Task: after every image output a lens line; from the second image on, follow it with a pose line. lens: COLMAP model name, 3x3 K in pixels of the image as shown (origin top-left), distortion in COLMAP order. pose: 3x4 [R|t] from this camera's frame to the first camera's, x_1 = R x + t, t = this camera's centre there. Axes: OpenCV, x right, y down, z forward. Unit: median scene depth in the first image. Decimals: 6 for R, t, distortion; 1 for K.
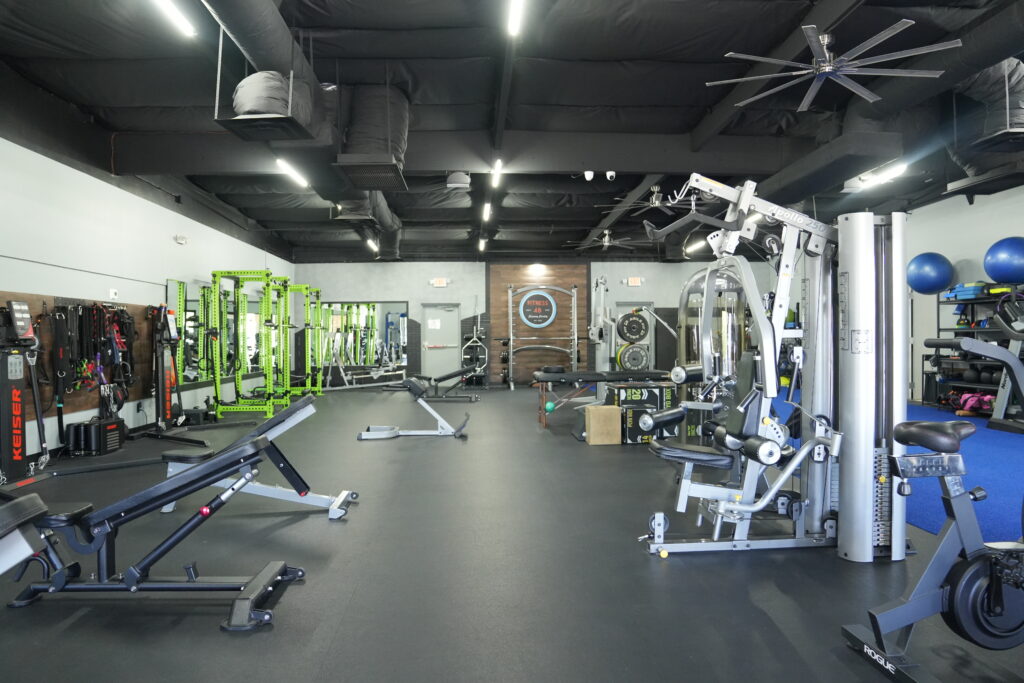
lens RADIAL K [[722.4, 0, 512.0], [0, 722.4, 341.5], [0, 0, 1]] dist [-0.124659, 0.097877]
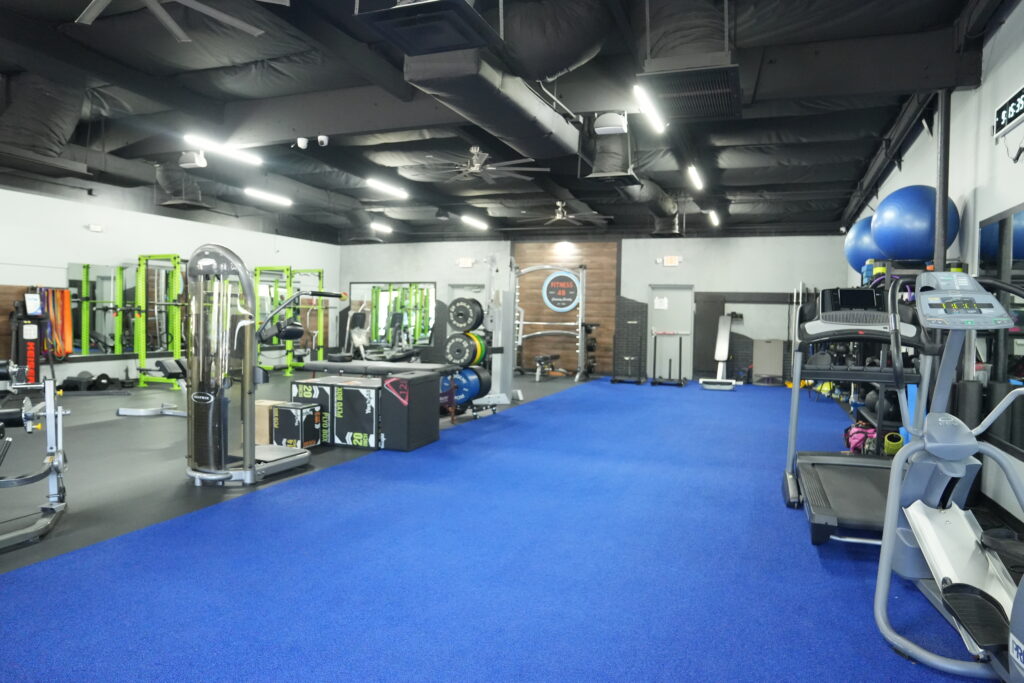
lens RADIAL K [[706.8, 0, 512.3], [0, 706.8, 346.5], [0, 0, 1]] dist [-0.125016, 0.090093]
pose [[0.912709, 0.043526, -0.406285, 0.585183], [-0.028731, 0.998685, 0.042448, -0.018981], [0.407599, -0.027070, 0.912760, 0.260071]]
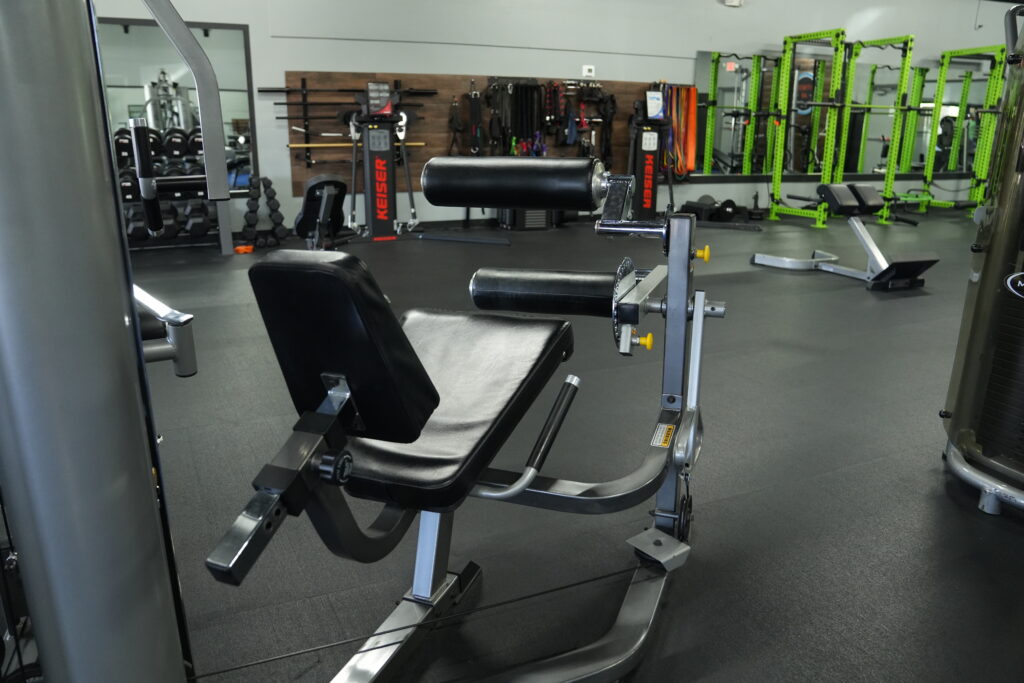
lens RADIAL K [[722.4, 0, 512.0], [0, 722.4, 341.5], [0, 0, 1]] dist [-0.124659, 0.097877]
pose [[0.339365, 0.272543, -0.900306, 0.298497], [-0.010915, 0.958183, 0.285949, 0.008632], [0.940591, -0.087214, 0.328149, 0.432614]]
